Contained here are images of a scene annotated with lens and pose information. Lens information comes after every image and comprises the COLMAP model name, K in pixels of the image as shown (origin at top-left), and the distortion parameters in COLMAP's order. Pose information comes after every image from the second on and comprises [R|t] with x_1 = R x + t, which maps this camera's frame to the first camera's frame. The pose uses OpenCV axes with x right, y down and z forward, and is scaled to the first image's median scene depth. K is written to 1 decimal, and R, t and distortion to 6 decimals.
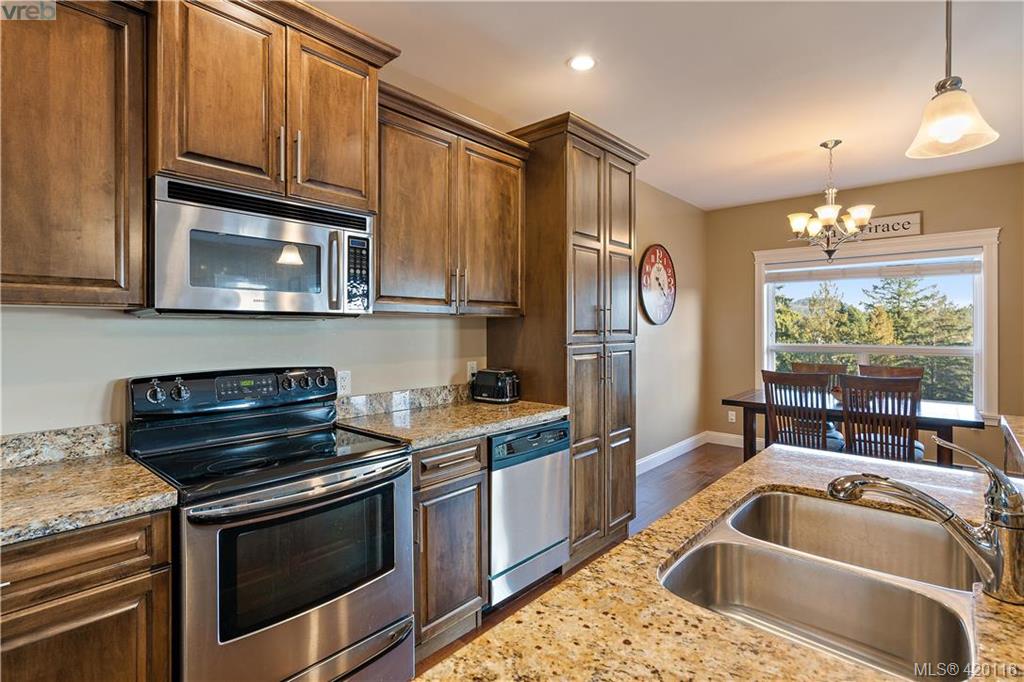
lens RADIAL K [[500.6, 0, 512.1], [0, 500.6, 328.3], [0, 0, 1]] dist [-0.002506, 0.001941]
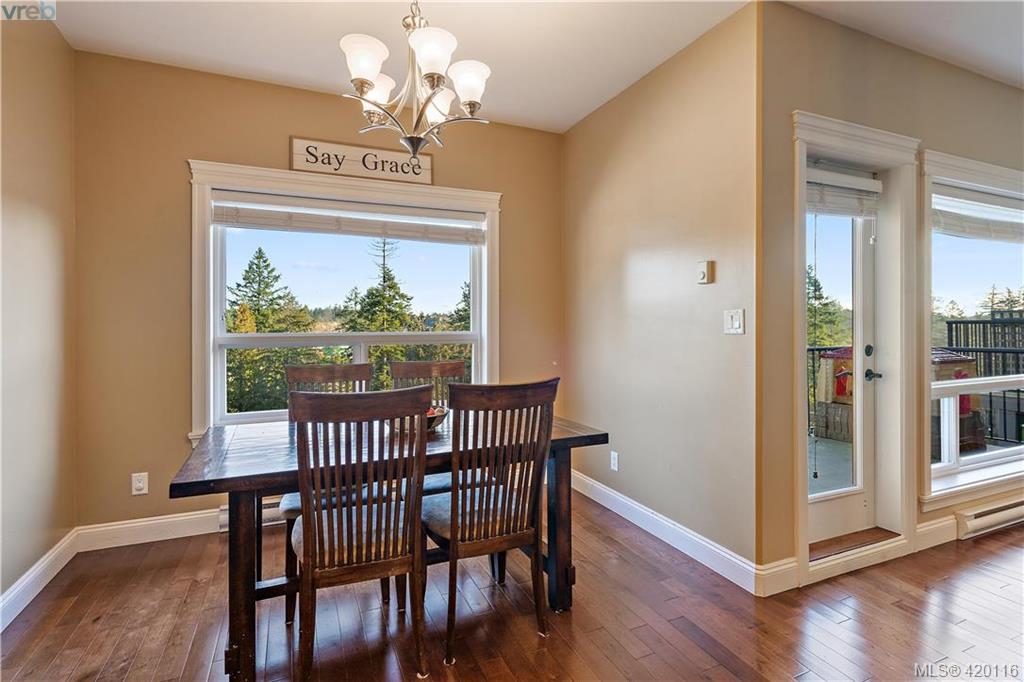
lens RADIAL K [[500.6, 0, 514.2], [0, 500.6, 320.5], [0, 0, 1]] dist [-0.002506, 0.001941]
pose [[0.415138, 0.005495, 0.909742, 0.284520], [0.003377, 0.999966, -0.007581, 0.039678], [-0.909752, 0.006219, 0.415105, 0.912759]]
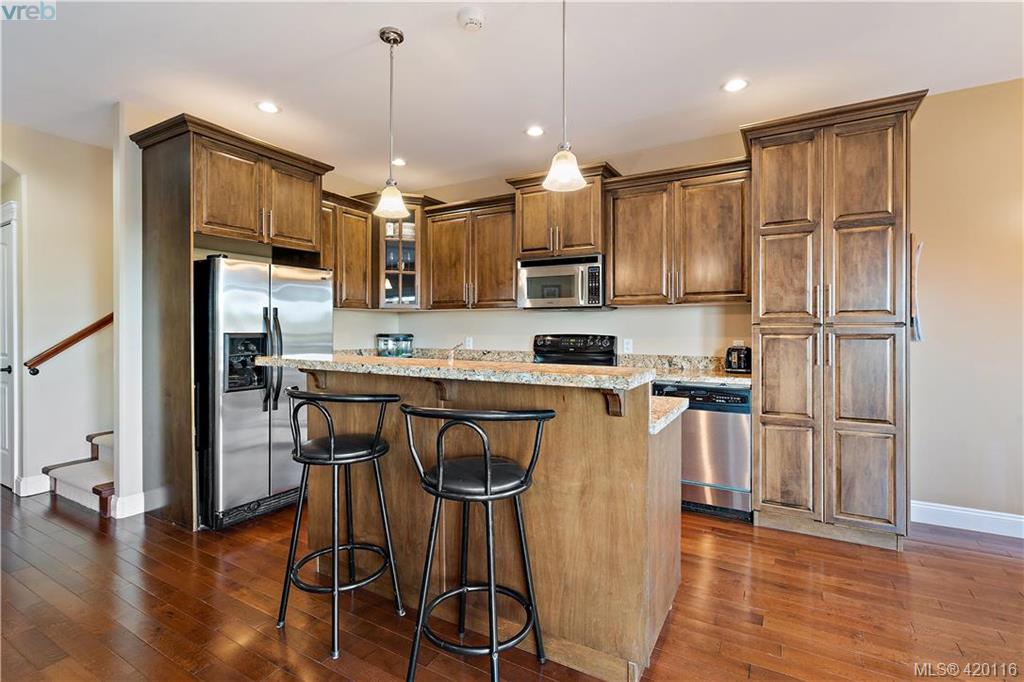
lens RADIAL K [[473.3, 0, 513.2], [0, 473.3, 333.2], [0, 0, 1]] dist [-0.003890, 0.001699]
pose [[0.200229, 0.011524, -0.979681, 1.031156], [-0.001314, 0.999933, 0.011494, 0.038561], [0.979748, -0.001014, 0.200231, 0.238911]]
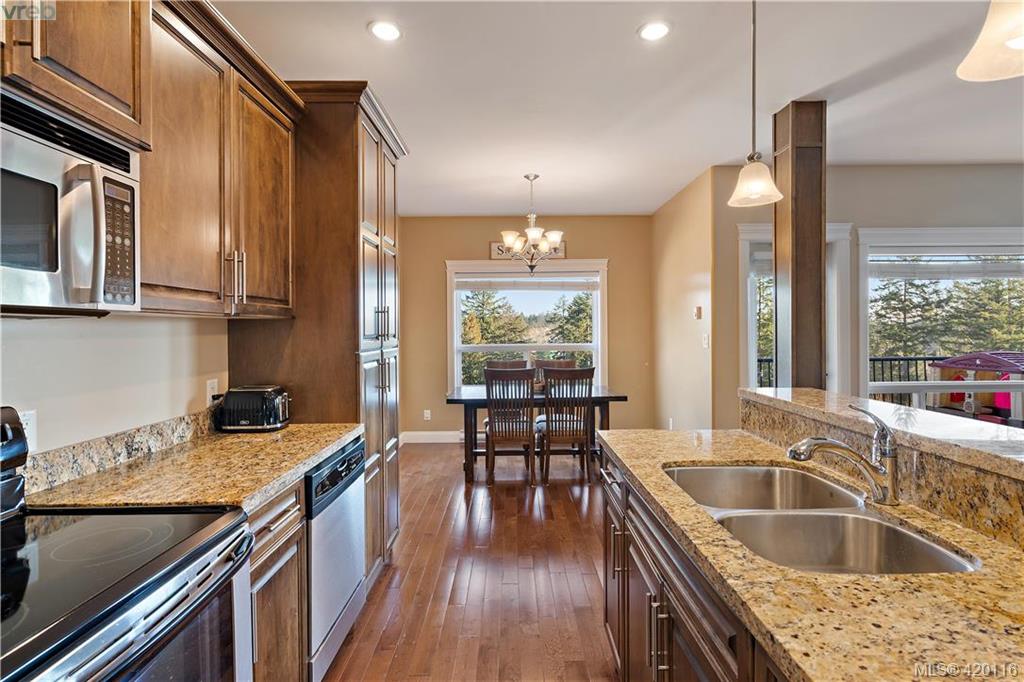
lens RADIAL K [[500.6, 0, 514.3], [0, 500.6, 331.5], [0, 0, 1]] dist [-0.002506, 0.001941]
pose [[0.744128, -0.008384, 0.667985, -0.258254], [0.009072, 0.999956, 0.002444, -0.001516], [-0.667976, 0.004241, 0.744171, 0.177917]]
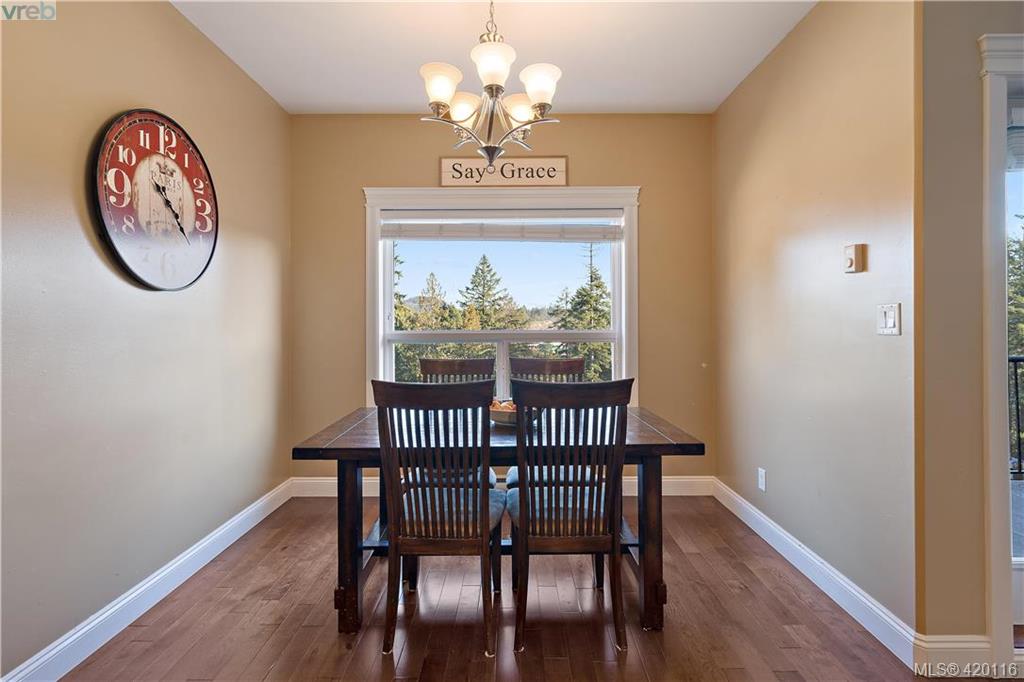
lens RADIAL K [[500.6, 0, 517.1], [0, 500.6, 317.8], [0, 0, 1]] dist [-0.002506, 0.001941]
pose [[0.744288, 0.005518, 0.667836, 0.389126], [0.002902, 0.999930, -0.011497, 0.040829], [-0.667852, 0.010495, 0.744220, 0.760660]]
